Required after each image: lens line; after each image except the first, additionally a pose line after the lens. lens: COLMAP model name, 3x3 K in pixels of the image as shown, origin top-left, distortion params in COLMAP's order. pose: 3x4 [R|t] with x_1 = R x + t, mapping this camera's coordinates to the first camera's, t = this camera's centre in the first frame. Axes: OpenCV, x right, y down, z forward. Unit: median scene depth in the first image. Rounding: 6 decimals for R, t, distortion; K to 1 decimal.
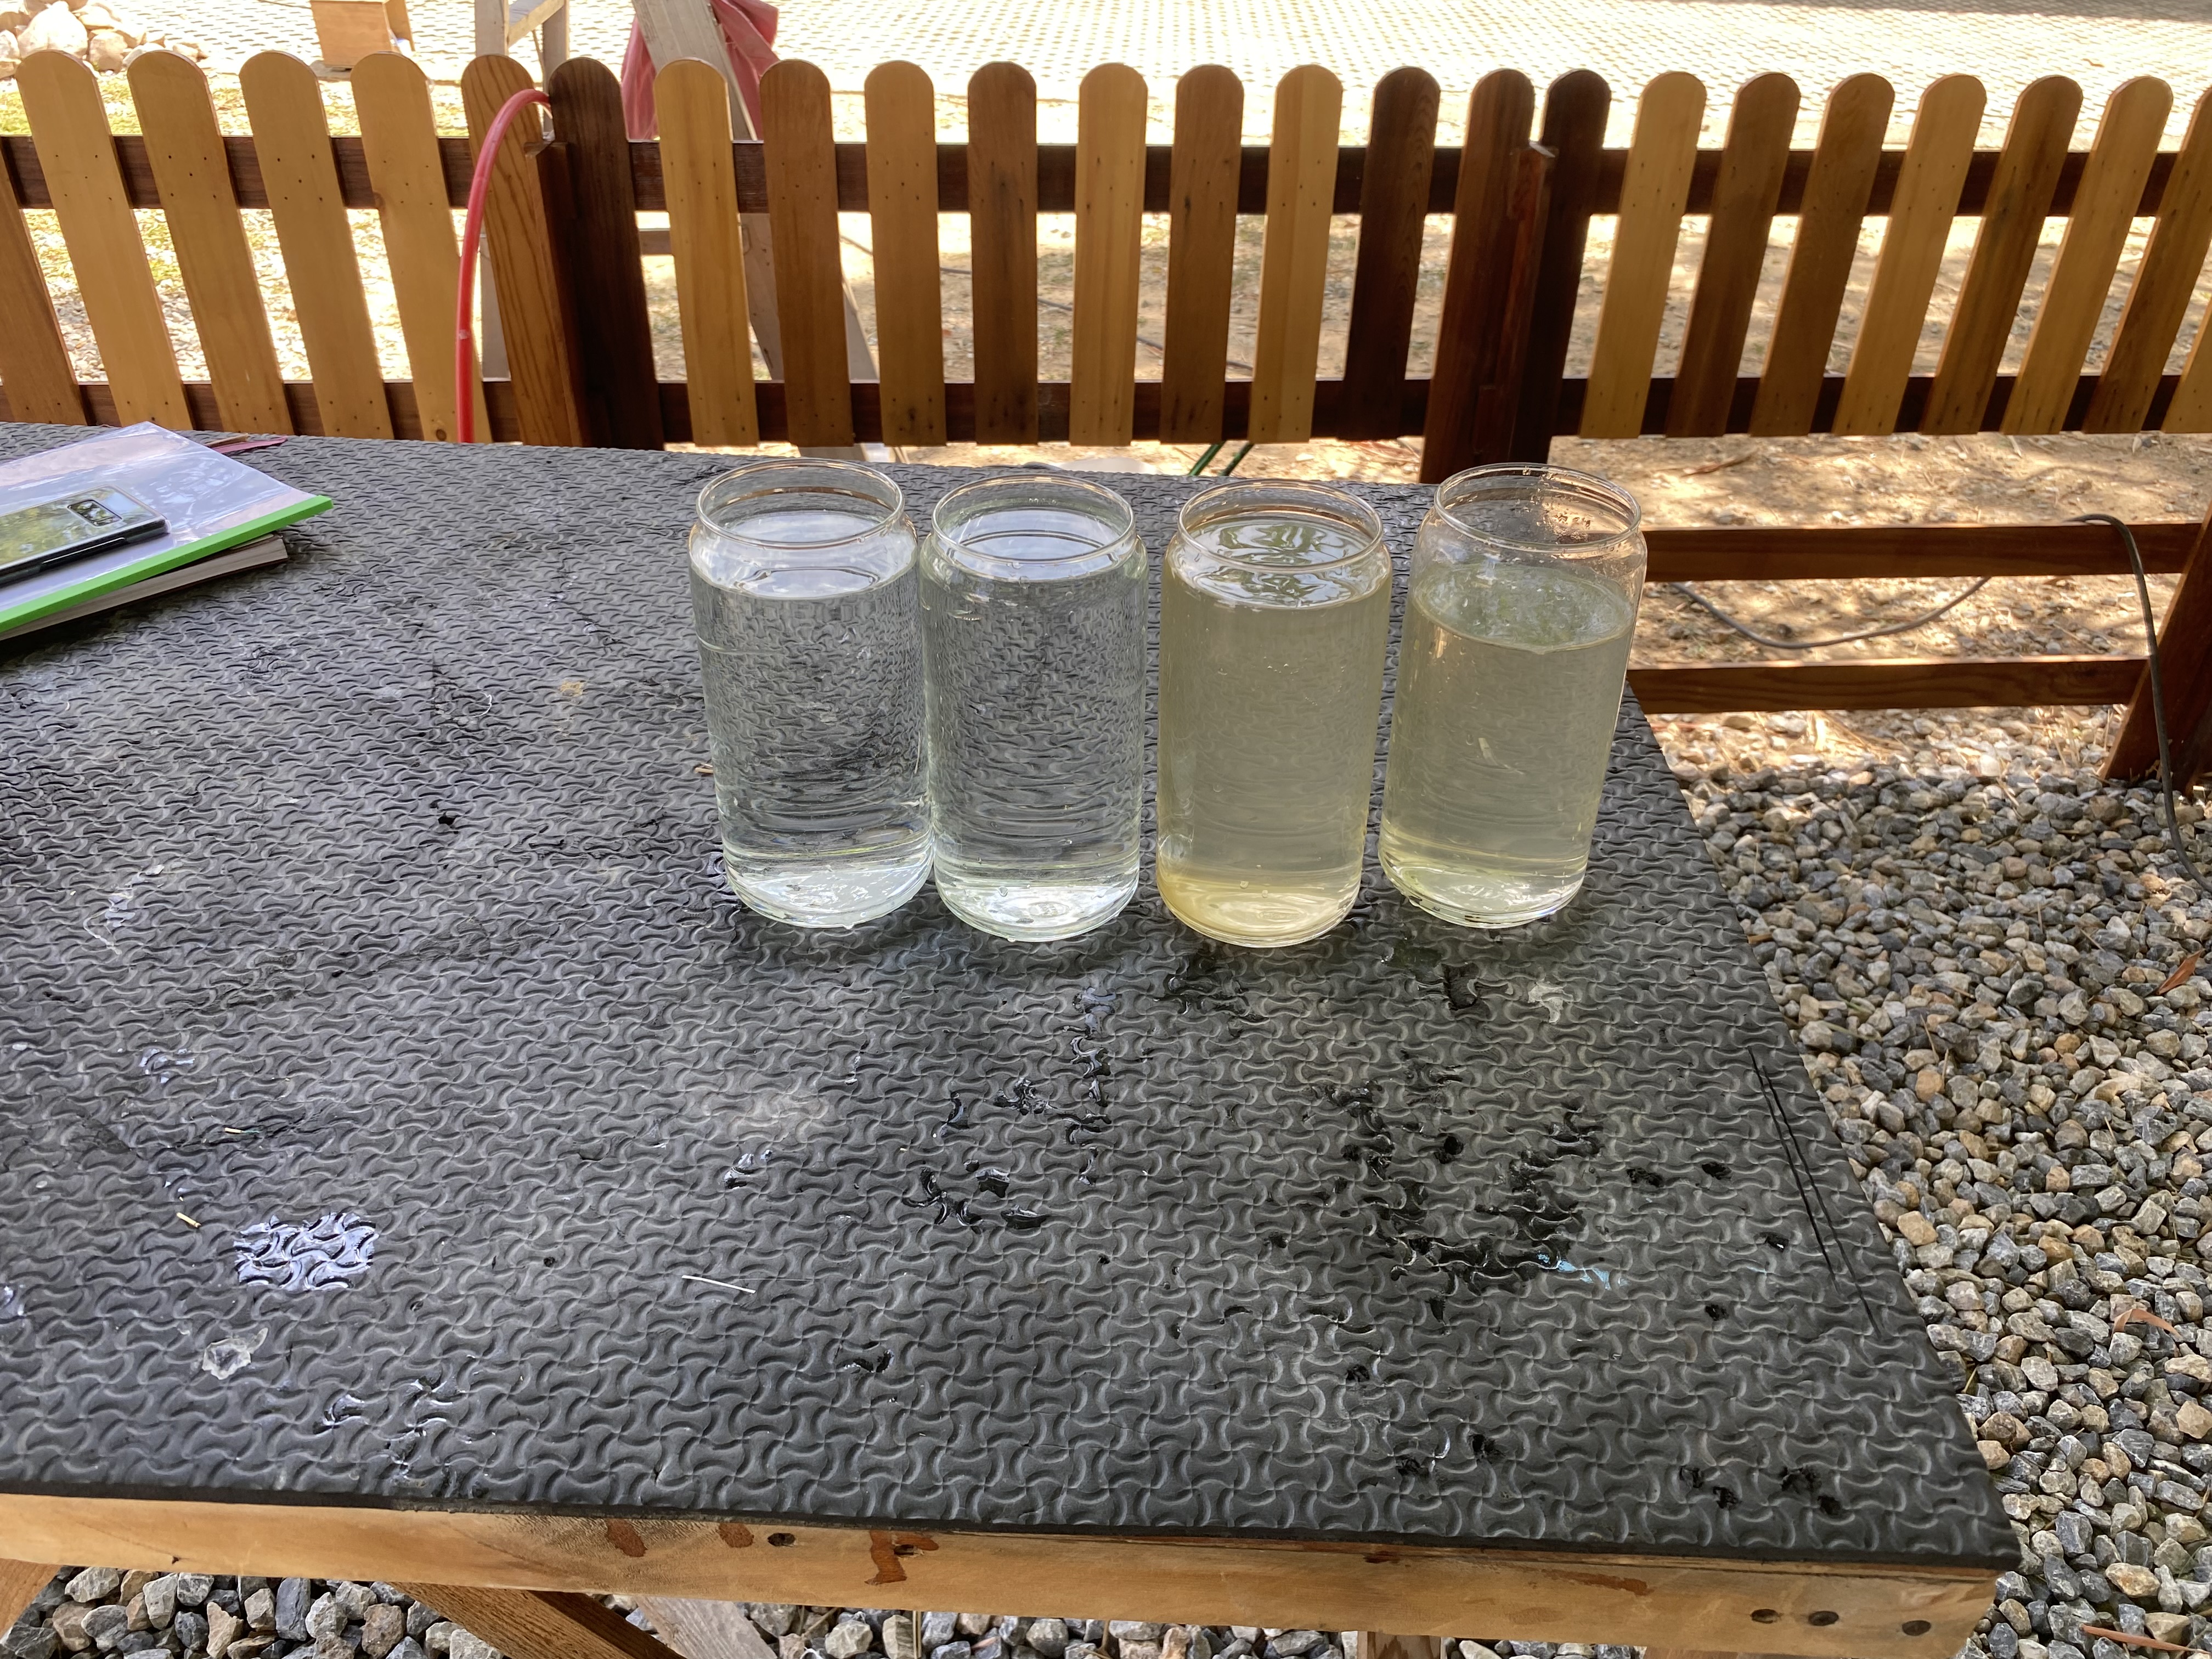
lens RADIAL K [[1727.9, 0, 1098.9], [0, 1727.9, 819.1], [0, 0, 1]] dist [-0.006149, -0.018327]
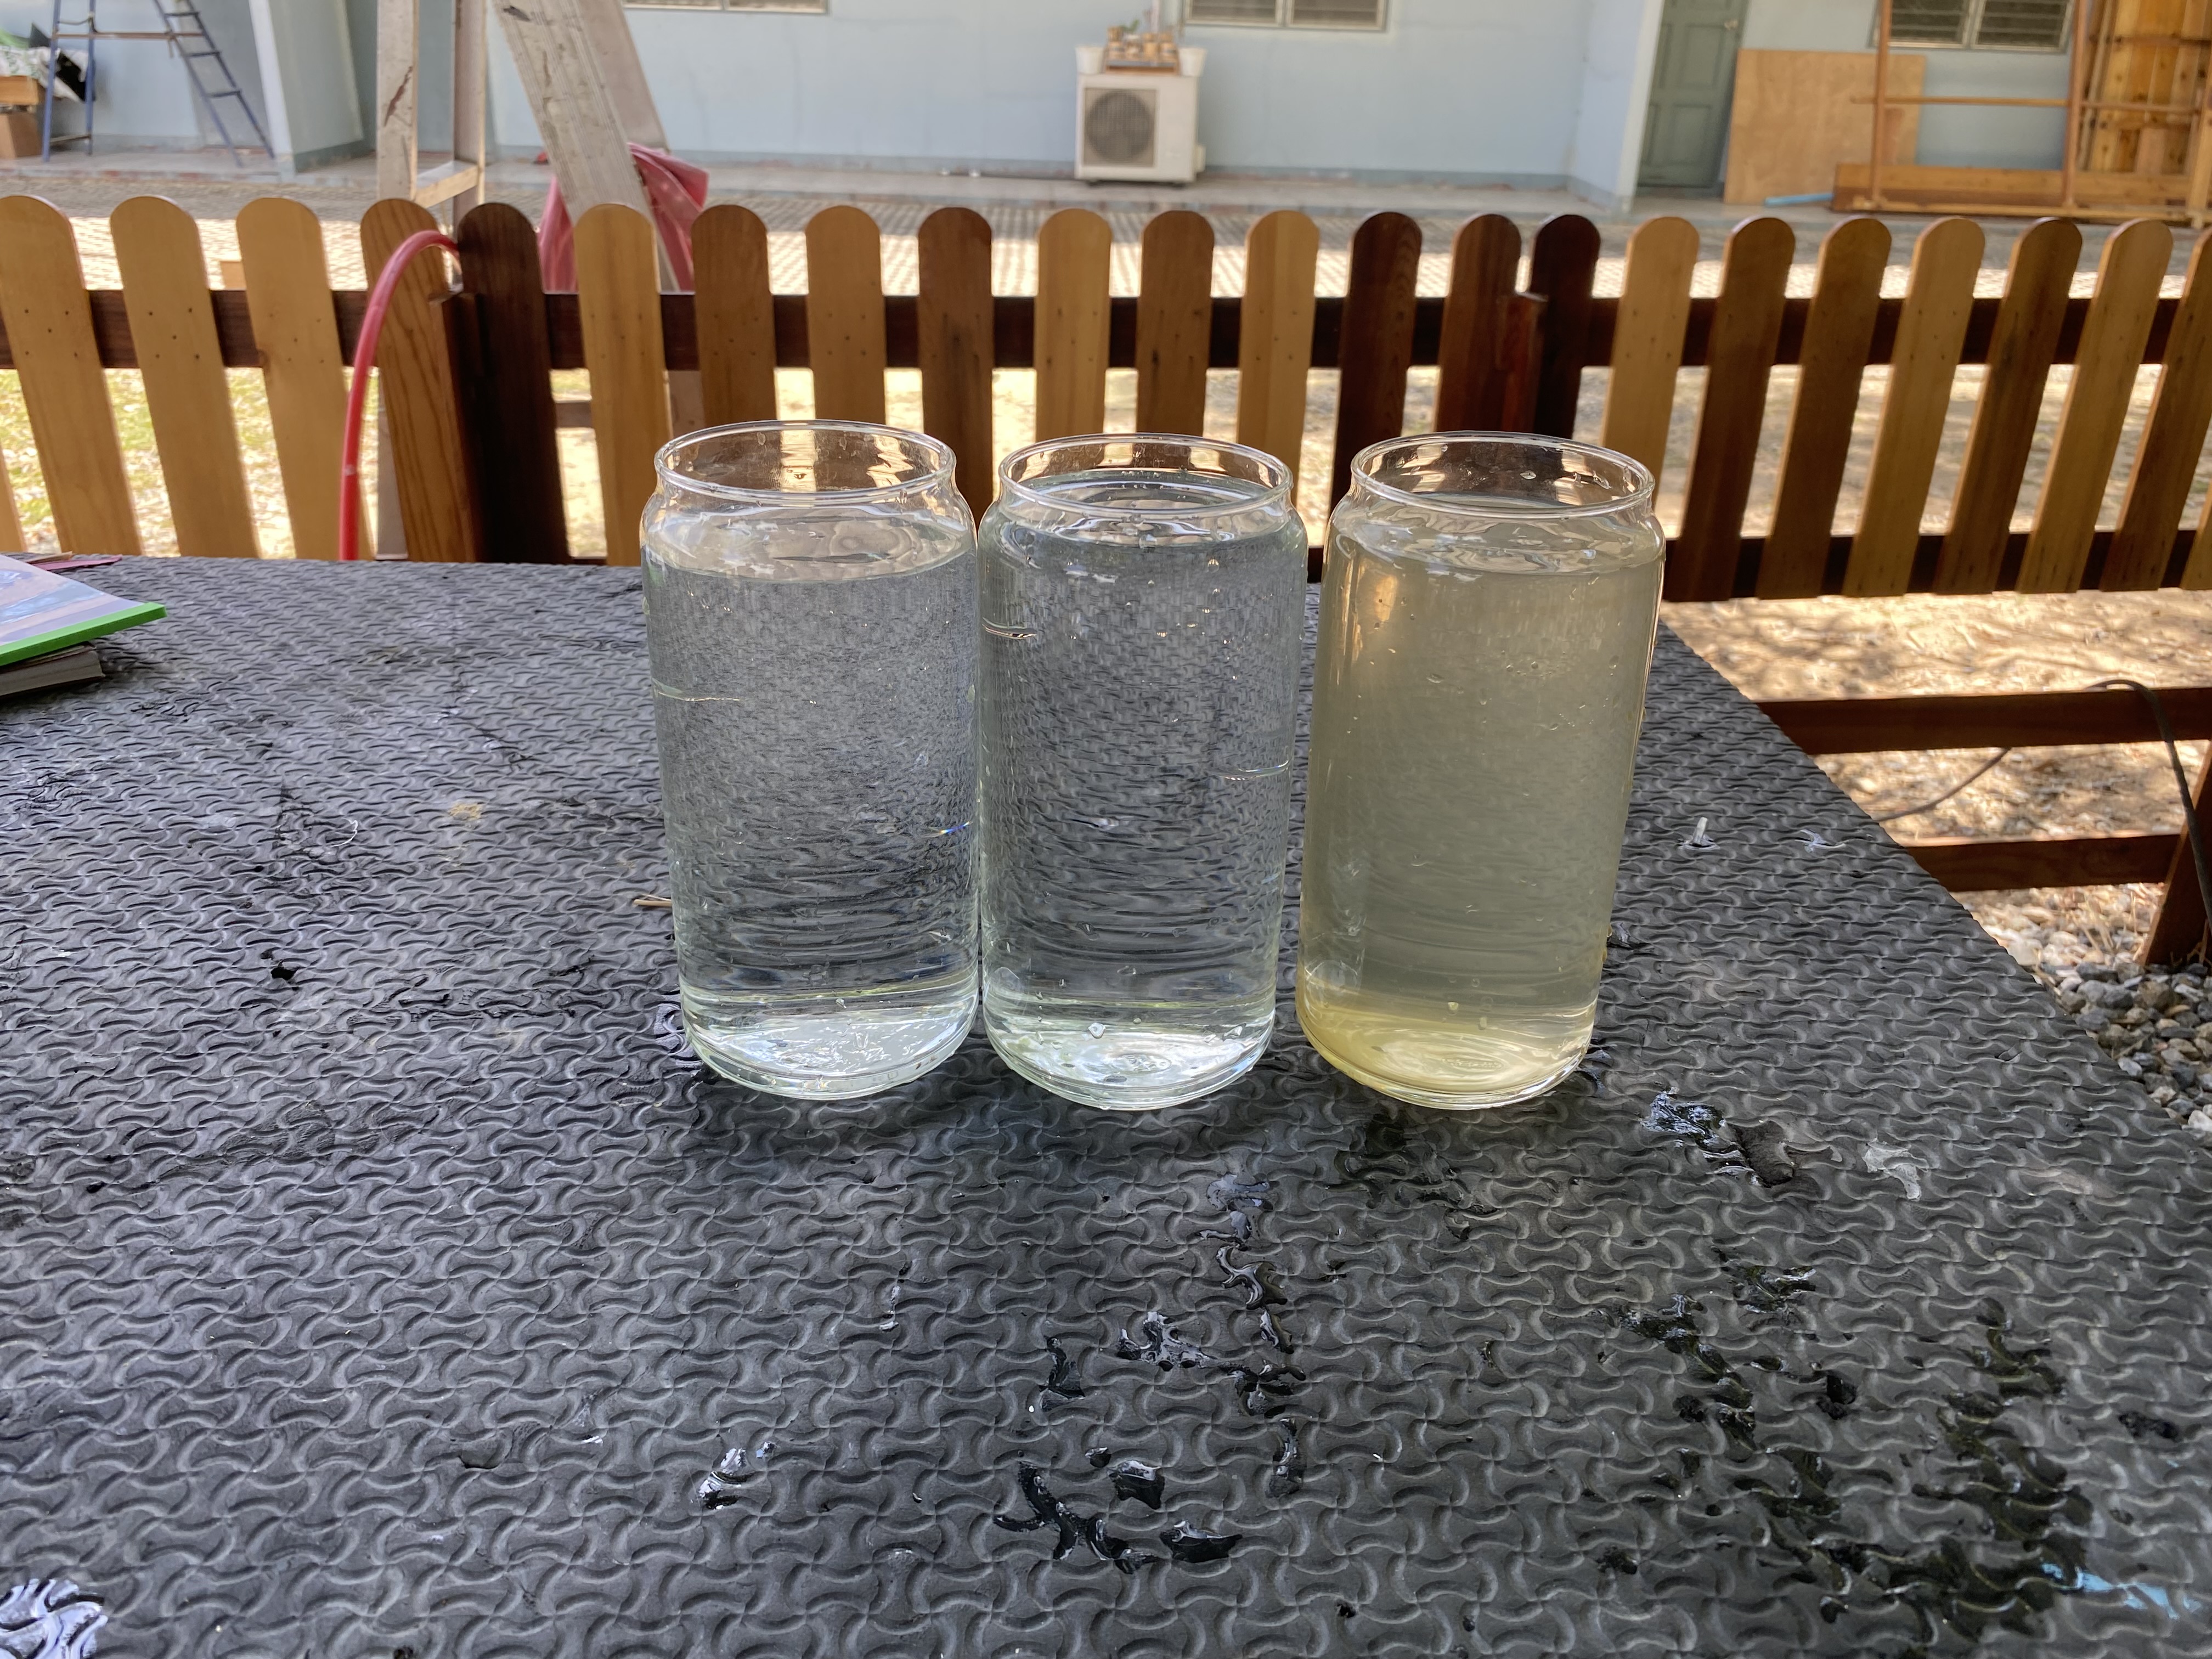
lens RADIAL K [[1727.9, 0, 1085.0], [0, 1727.9, 813.6], [0, 0, 1]] dist [-0.006149, -0.018327]
pose [[0.998581, -0.022104, 0.048446, -0.081170], [0.029141, 0.988297, -0.149735, 0.051121], [-0.044569, 0.150935, 0.987539, 0.274618]]
